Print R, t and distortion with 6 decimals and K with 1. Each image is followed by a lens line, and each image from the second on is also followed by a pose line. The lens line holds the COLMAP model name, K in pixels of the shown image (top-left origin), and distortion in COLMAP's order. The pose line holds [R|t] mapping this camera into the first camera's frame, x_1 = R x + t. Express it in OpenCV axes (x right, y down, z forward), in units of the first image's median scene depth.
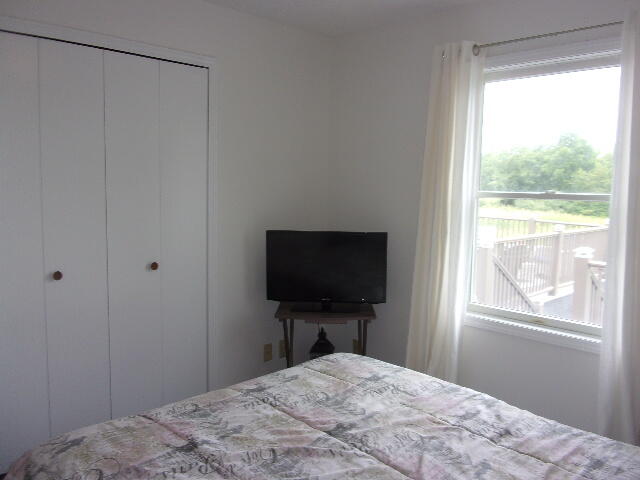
lens RADIAL K [[512.0, 0, 320.0], [0, 512.0, 240.0], [0, 0, 1]] dist [-0.012255, -0.010254]
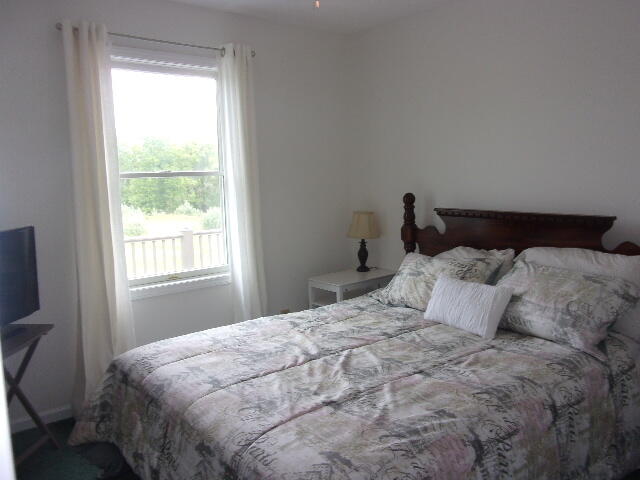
lens RADIAL K [[512.0, 0, 320.0], [0, 512.0, 240.0], [0, 0, 1]] dist [-0.012255, -0.010254]
pose [[0.114058, -0.155907, 0.981165, -1.151882], [0.134160, 0.980980, 0.140282, -0.084128], [-0.984374, 0.115632, 0.132805, 0.769688]]
